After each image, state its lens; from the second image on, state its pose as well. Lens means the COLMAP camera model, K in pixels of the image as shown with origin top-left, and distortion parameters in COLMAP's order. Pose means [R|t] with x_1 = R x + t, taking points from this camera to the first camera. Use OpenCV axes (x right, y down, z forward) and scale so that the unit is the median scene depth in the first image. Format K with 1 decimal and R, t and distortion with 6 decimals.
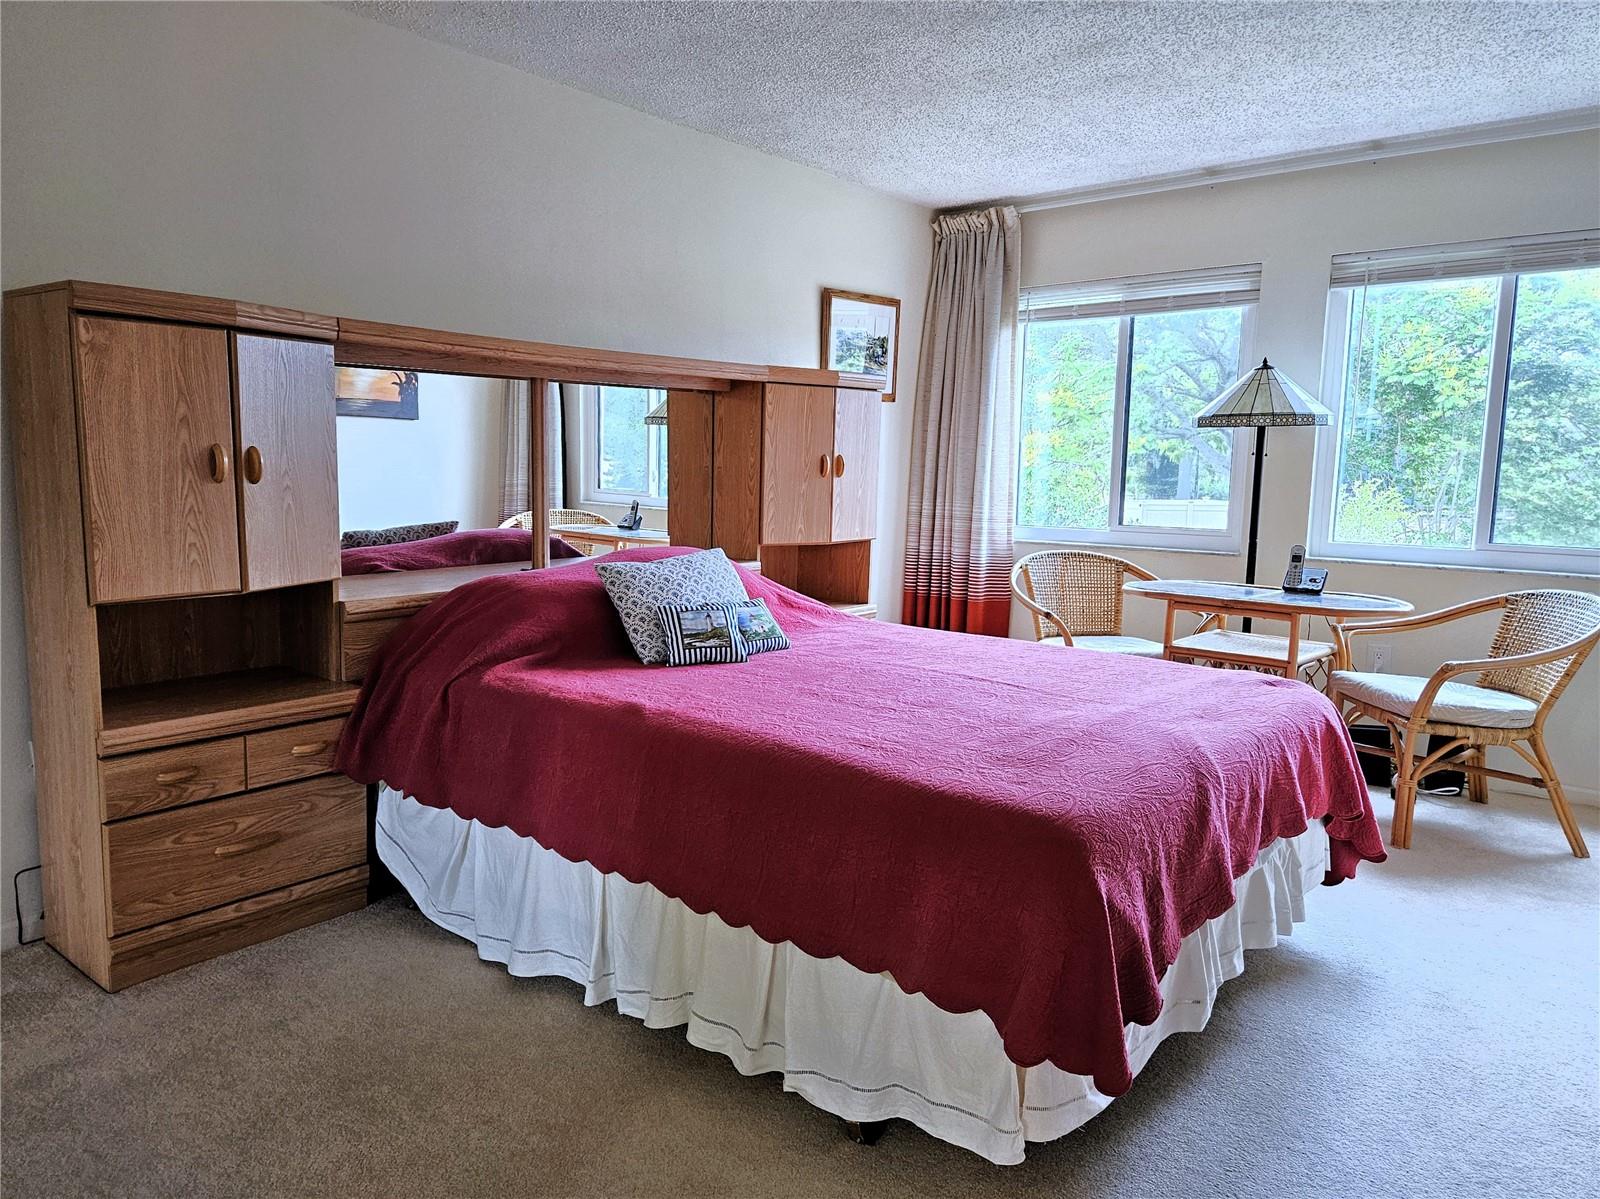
lens RADIAL K [[1086.1, 0, 751.5], [0, 1086.1, 597.6], [0, 0, 1]] dist [0.066460, -0.054279]
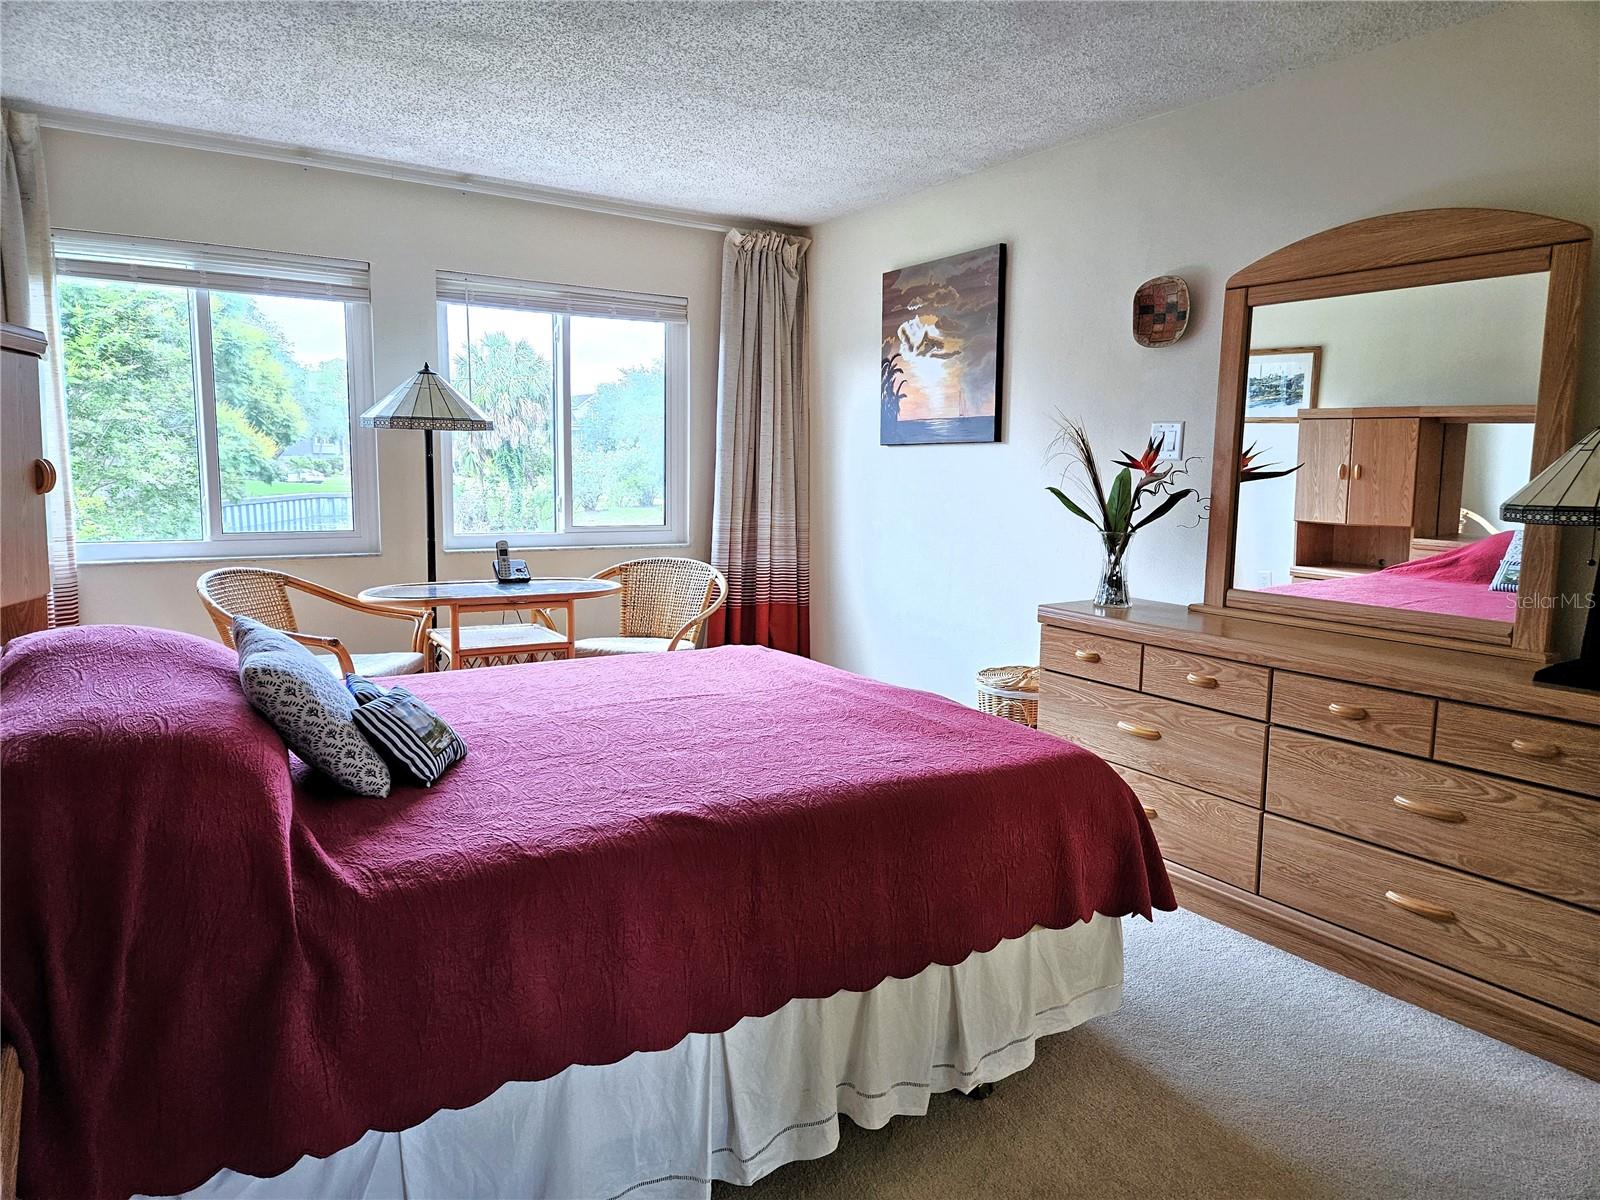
lens RADIAL K [[1086.1, 0, 812.4], [0, 1086.1, 599.5], [0, 0, 1]] dist [0.066460, -0.054279]
pose [[0.262045, -0.136159, 0.955402, -0.443404], [0.110310, 0.987734, 0.110511, -0.070719], [-0.958731, 0.076431, 0.273850, 0.378136]]
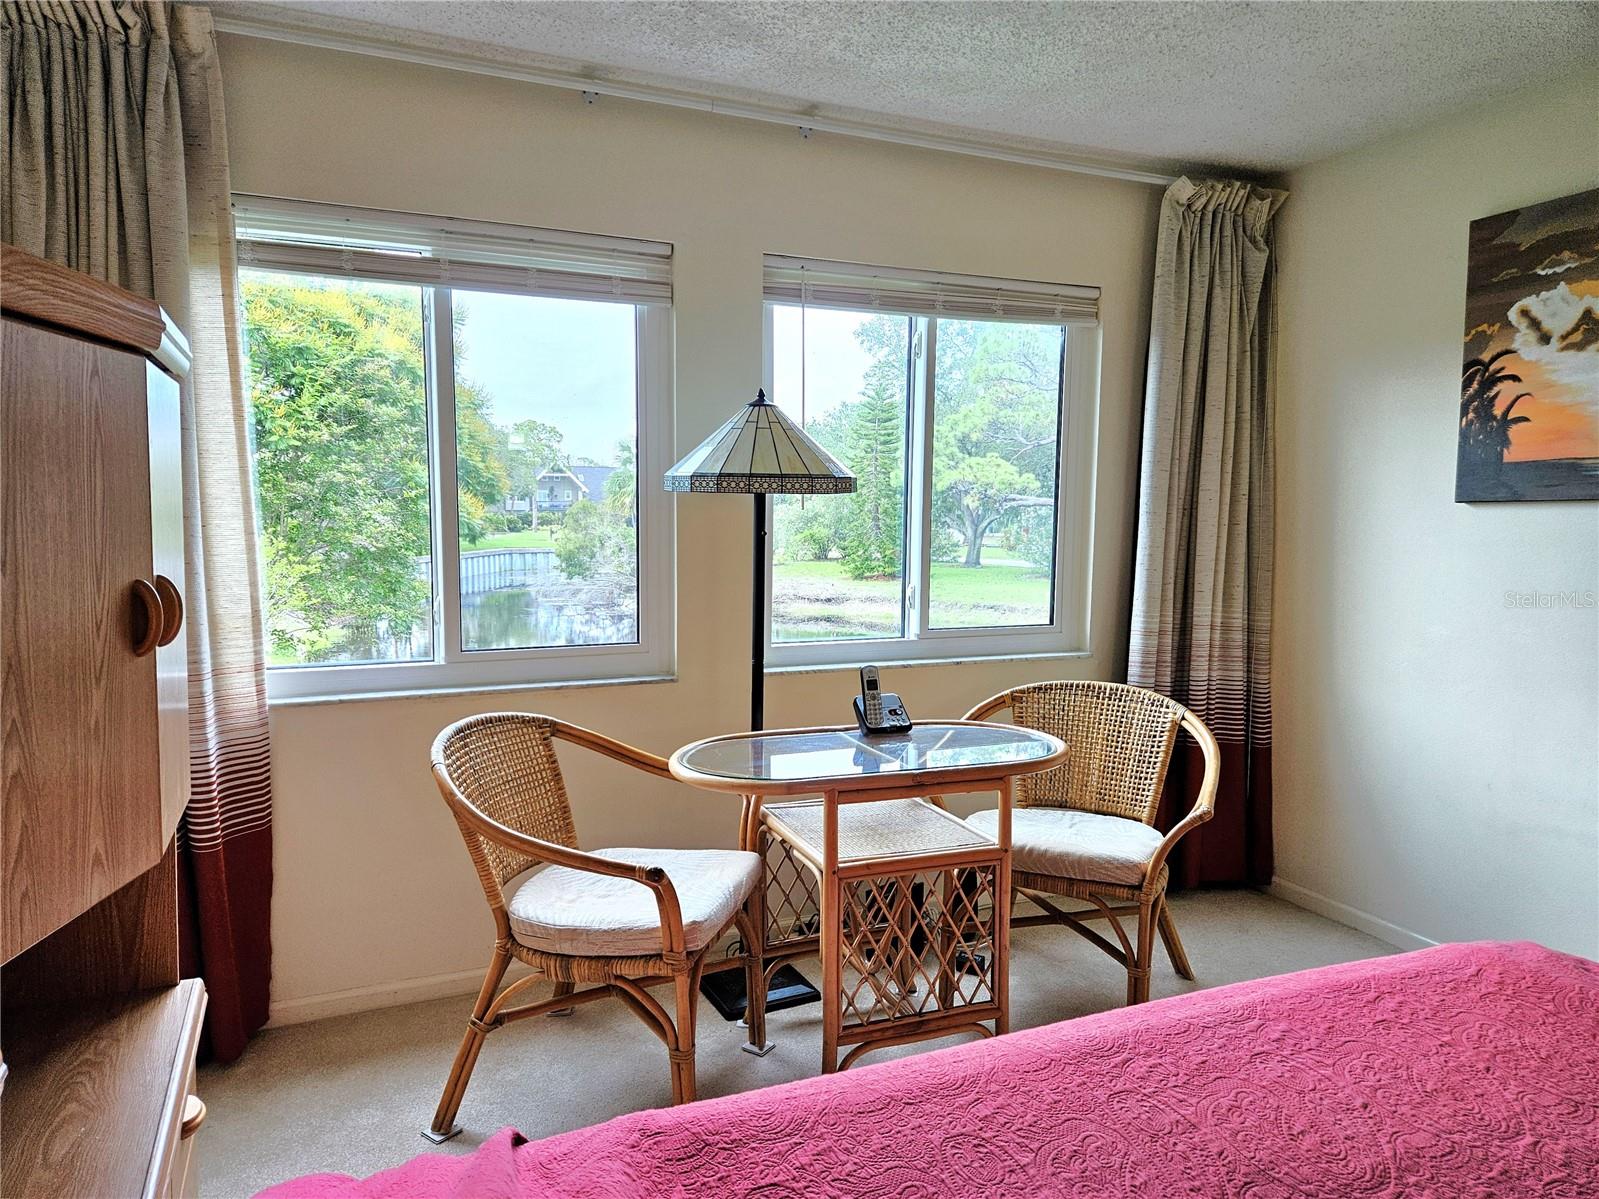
lens RADIAL K [[1085.4, 0, 790.3], [0, 1085.4, 614.5], [0, 0, 1]] dist [0.066460, -0.054279]
pose [[0.417881, -0.103504, 0.902586, -0.129648], [0.116458, 0.991395, 0.059770, -0.117787], [-0.901006, 0.080137, 0.426340, 0.699103]]
